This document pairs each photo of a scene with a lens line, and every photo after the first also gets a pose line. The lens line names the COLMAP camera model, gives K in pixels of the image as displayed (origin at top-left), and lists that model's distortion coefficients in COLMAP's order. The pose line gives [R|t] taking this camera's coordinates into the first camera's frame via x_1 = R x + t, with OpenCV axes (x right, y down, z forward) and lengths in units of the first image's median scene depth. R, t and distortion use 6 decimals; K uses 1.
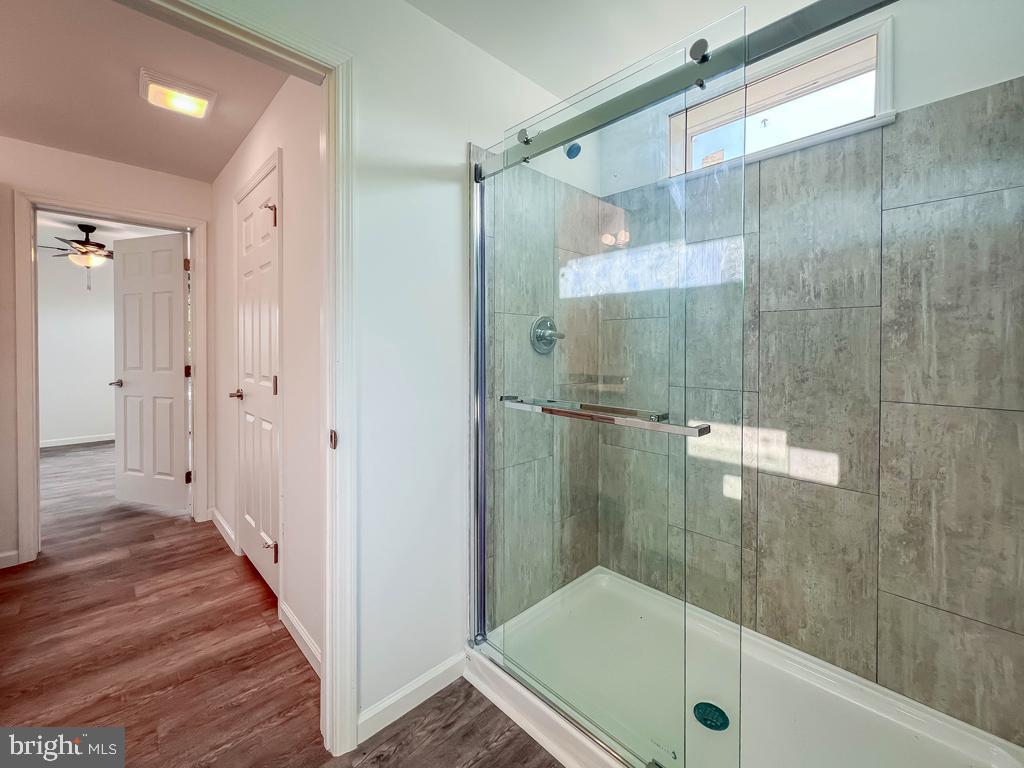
lens RADIAL K [[428.7, 0, 511.5], [0, 428.7, 355.7], [0, 0, 1]] dist [0.000620, 0.000078]
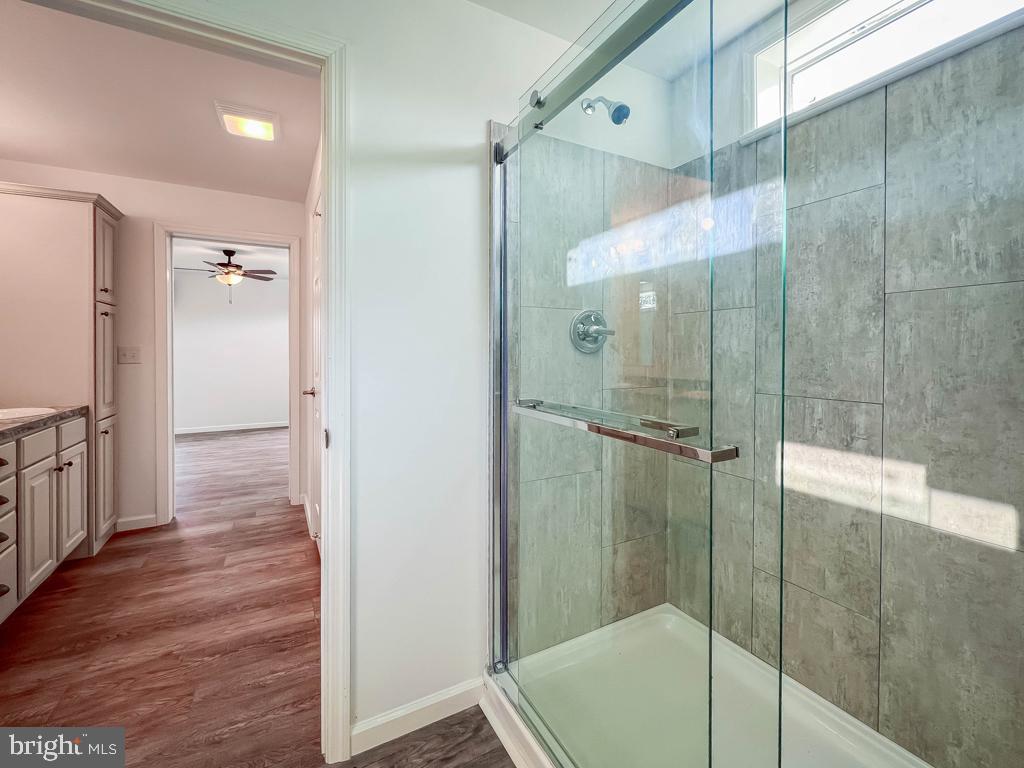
lens RADIAL K [[427.4, 0, 496.3], [0, 427.4, 360.8], [0, 0, 1]] dist [-0.001034, 0.000503]
pose [[0.958044, 0.000969, -0.286621, 0.160296], [-0.000625, 0.999999, 0.001291, 0.011525], [0.286622, -0.001058, 0.958043, 0.122290]]
